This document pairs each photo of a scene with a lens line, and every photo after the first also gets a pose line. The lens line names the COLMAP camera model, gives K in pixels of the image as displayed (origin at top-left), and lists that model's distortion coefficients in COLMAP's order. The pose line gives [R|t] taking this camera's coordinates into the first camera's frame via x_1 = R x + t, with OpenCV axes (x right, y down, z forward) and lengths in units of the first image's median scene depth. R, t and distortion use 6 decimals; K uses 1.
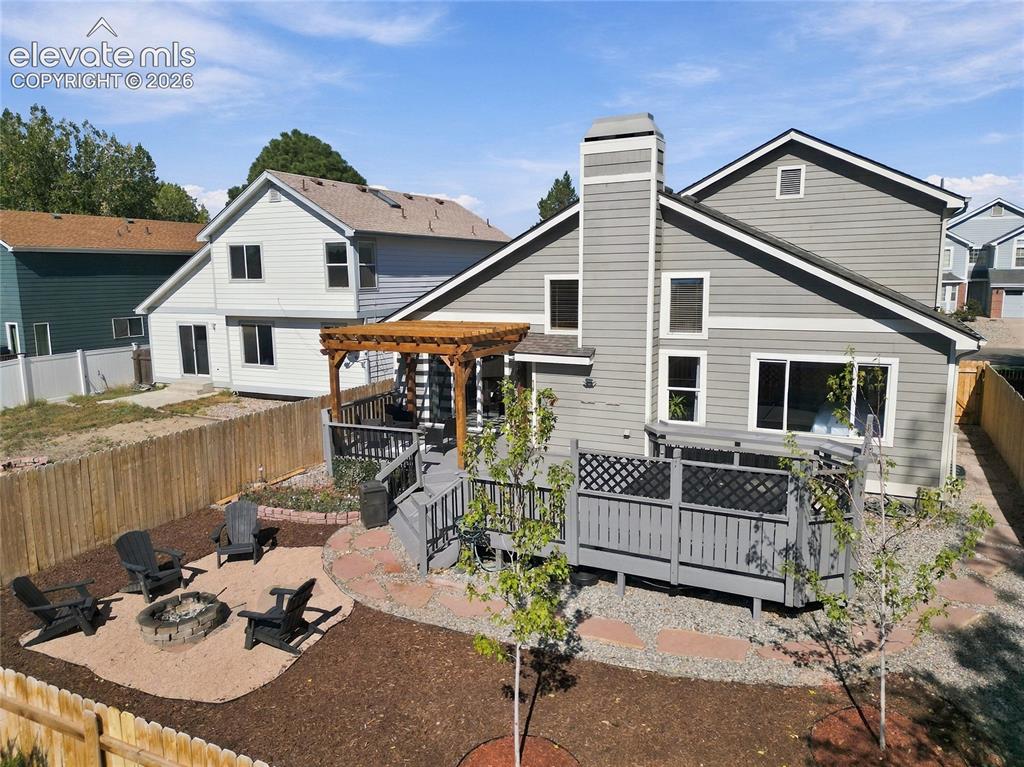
lens RADIAL K [[732.8, 0, 509.6], [0, 732.8, 383.4], [0, 0, 1]] dist [0.062546, -0.051663]
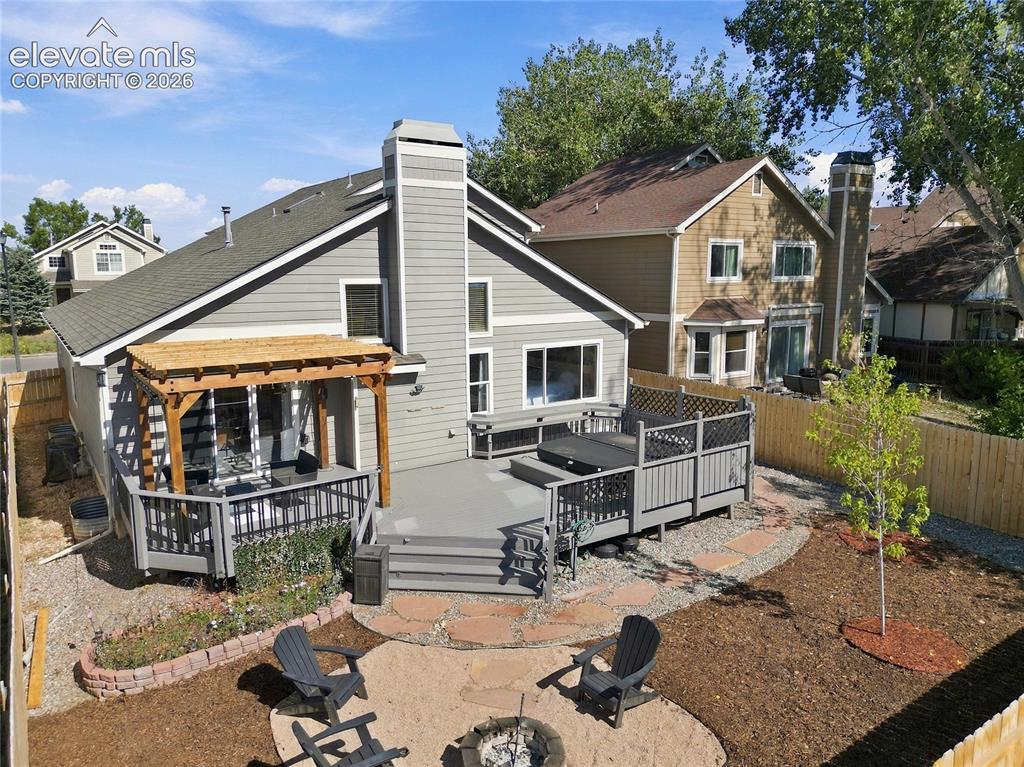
lens RADIAL K [[732.8, 0, 509.0], [0, 732.8, 384.3], [0, 0, 1]] dist [0.062546, -0.051663]
pose [[0.460644, -0.127834, 0.878331, -0.719350], [0.129276, 0.988685, 0.076096, -0.069305], [-0.878120, 0.078494, 0.471957, 0.450120]]
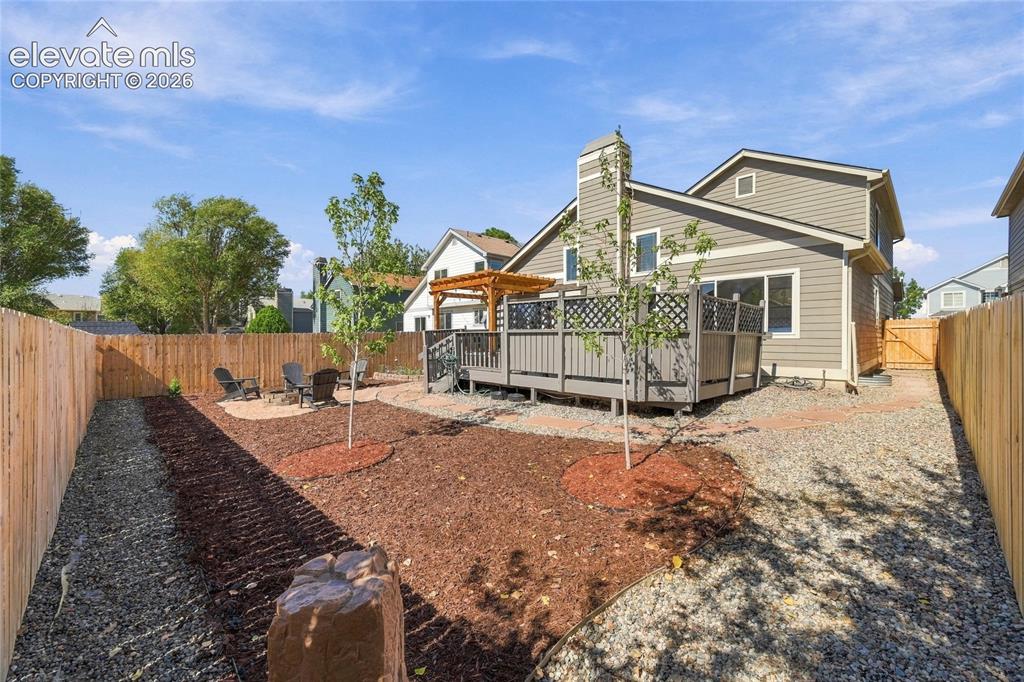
lens RADIAL K [[412.0, 0, 510.9], [0, 412.0, 340.9], [0, 0, 1]] dist [0.003046, 0.000377]
pose [[0.940720, 0.017550, -0.338730, 0.269471], [-0.067396, 0.988419, -0.135960, 0.196940], [0.332421, 0.150729, 0.931009, 0.176083]]
